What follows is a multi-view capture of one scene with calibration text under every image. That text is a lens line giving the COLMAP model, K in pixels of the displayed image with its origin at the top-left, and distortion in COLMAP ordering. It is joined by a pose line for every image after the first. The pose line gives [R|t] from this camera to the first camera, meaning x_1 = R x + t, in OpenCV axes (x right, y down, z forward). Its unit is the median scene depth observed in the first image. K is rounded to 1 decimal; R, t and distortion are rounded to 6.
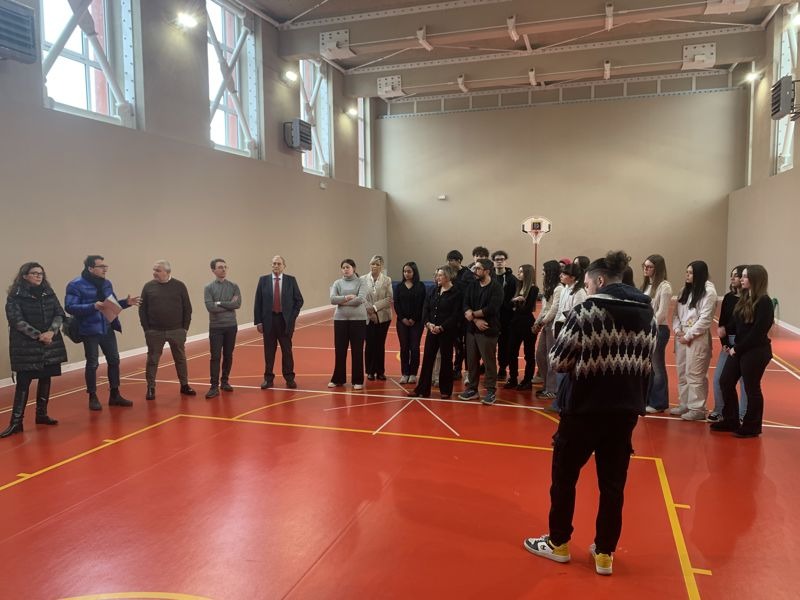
lens RADIAL K [[620.7, 0, 396.0], [0, 620.7, 299.6], [0, 0, 1]] dist [-0.036939, 0.005173]
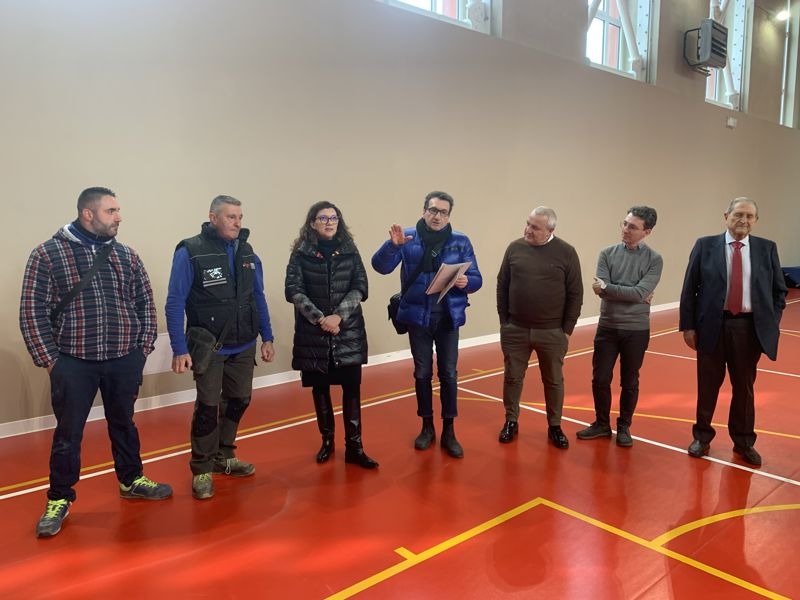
lens RADIAL K [[620.7, 0, 399.3], [0, 620.7, 297.1], [0, 0, 1]] dist [-0.036939, 0.005173]
pose [[0.862673, 0.081341, -0.499179, -0.130127], [-0.059883, 0.996467, 0.058886, -0.003026], [0.502205, -0.020907, 0.864496, 0.318500]]
